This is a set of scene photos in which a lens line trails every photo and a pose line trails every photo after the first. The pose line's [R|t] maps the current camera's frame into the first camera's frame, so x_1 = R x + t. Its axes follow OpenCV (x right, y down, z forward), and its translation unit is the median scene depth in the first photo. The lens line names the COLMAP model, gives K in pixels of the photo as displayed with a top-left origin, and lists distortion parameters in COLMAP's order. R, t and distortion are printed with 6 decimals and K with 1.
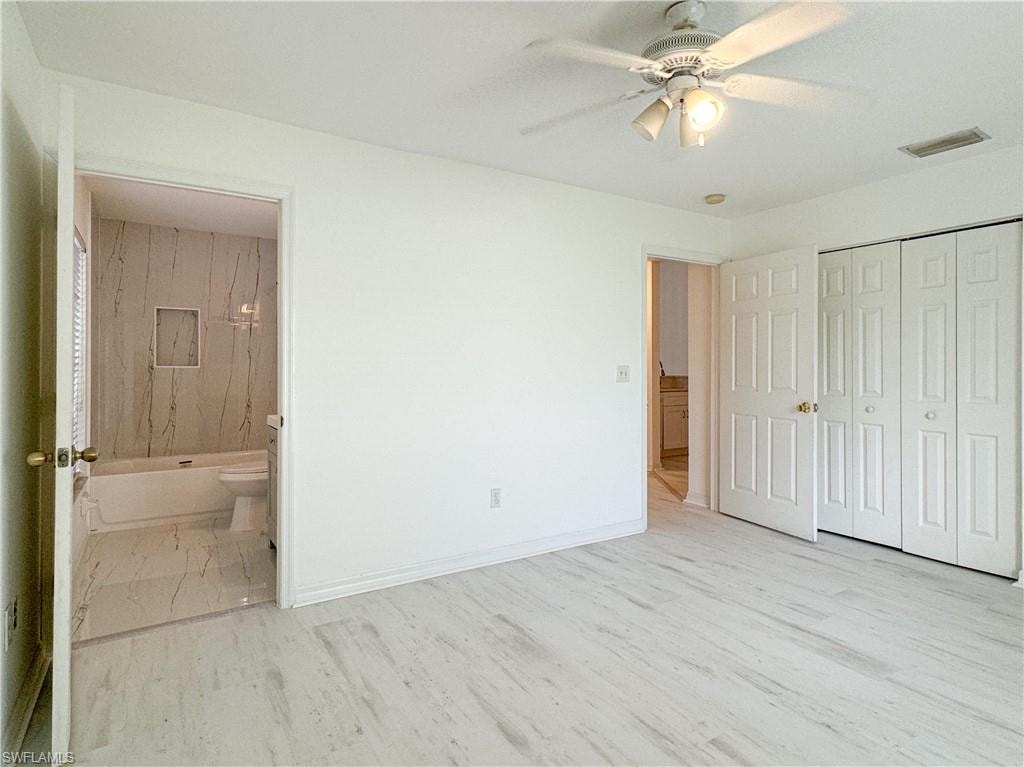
lens RADIAL K [[566.1, 0, 508.6], [0, 566.1, 368.7], [0, 0, 1]] dist [0.008510, 0.000765]
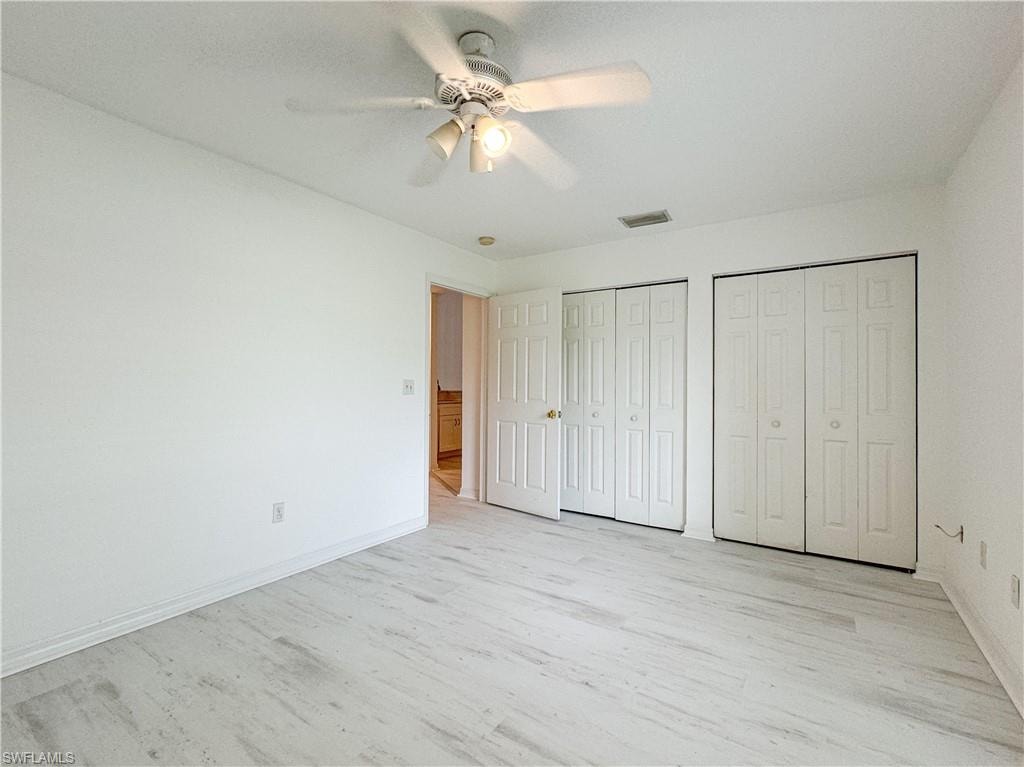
lens RADIAL K [[467.1, 0, 509.2], [0, 467.1, 382.6], [0, 0, 1]] dist [-0.002199, -0.001179]
pose [[0.911450, 0.009816, 0.411294, 0.007631], [-0.006923, 0.999940, -0.008521, 0.009295], [-0.411353, 0.004919, 0.911463, 0.114523]]
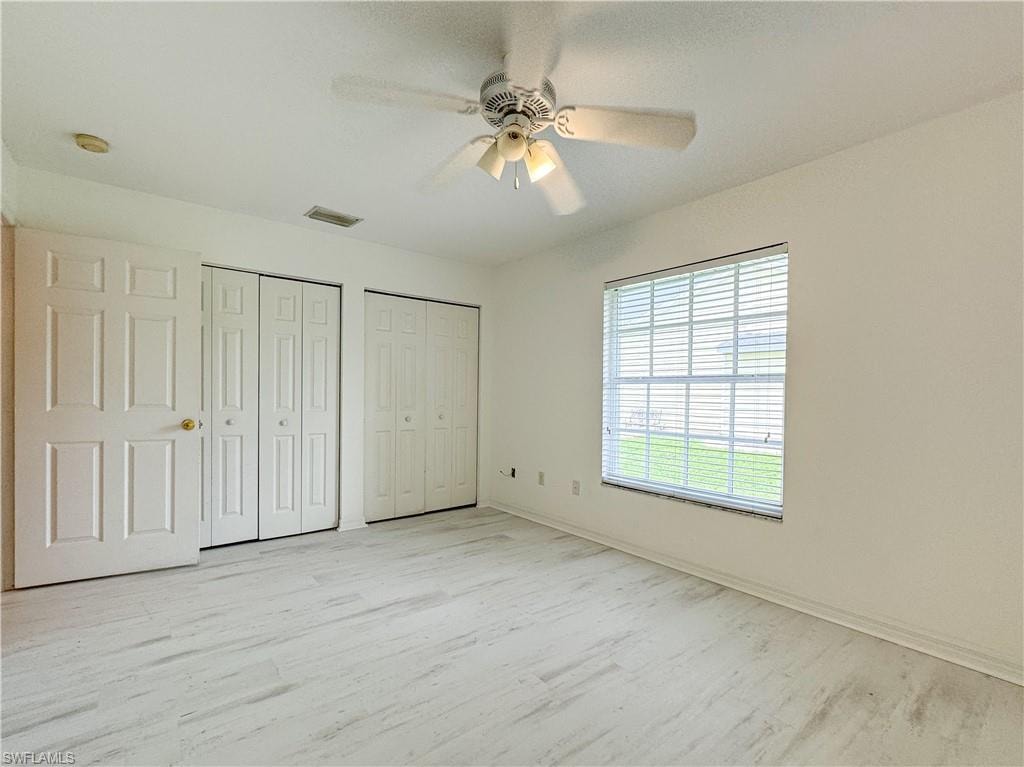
lens RADIAL K [[467.1, 0, 514.2], [0, 467.1, 401.0], [0, 0, 1]] dist [-0.002199, -0.001179]
pose [[-0.123483, -0.017994, 0.992183, -0.385755], [-0.013634, 0.999772, 0.016435, 0.012365], [-0.992253, -0.011498, -0.123701, 0.713430]]
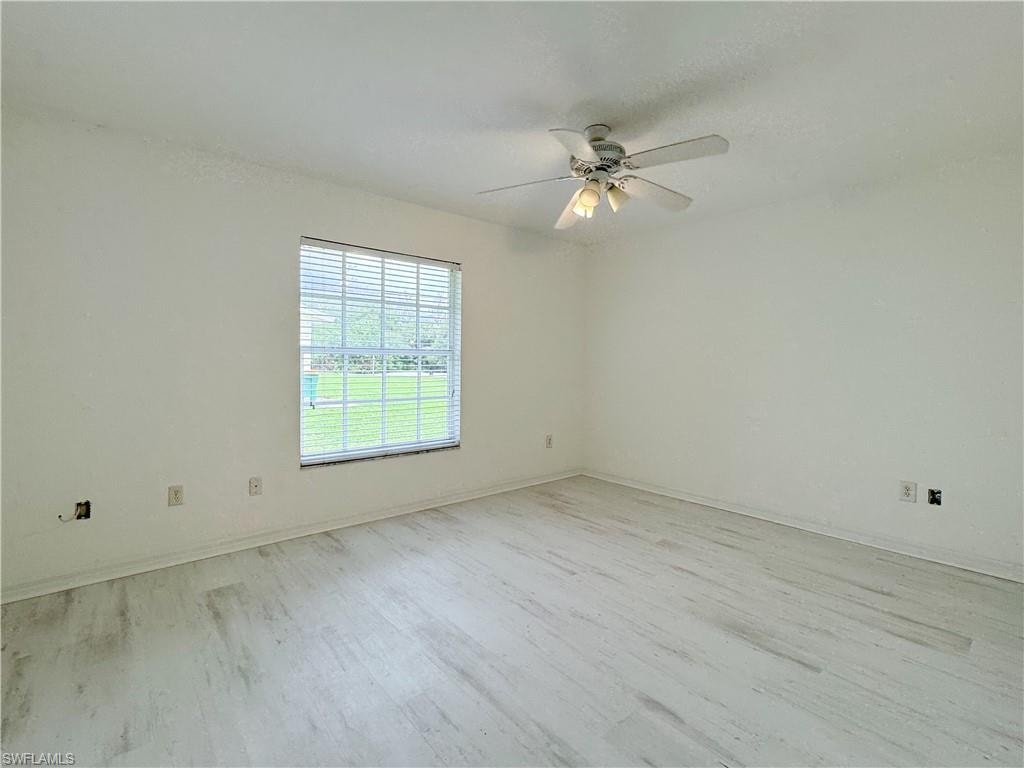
lens RADIAL K [[467.1, 0, 502.0], [0, 467.1, 377.9], [0, 0, 1]] dist [-0.002199, -0.001179]
pose [[-0.989613, -0.005956, -0.143636, 0.472042], [-0.011073, 0.999331, 0.034852, -0.000046], [0.143332, 0.036081, -0.989017, 1.414845]]
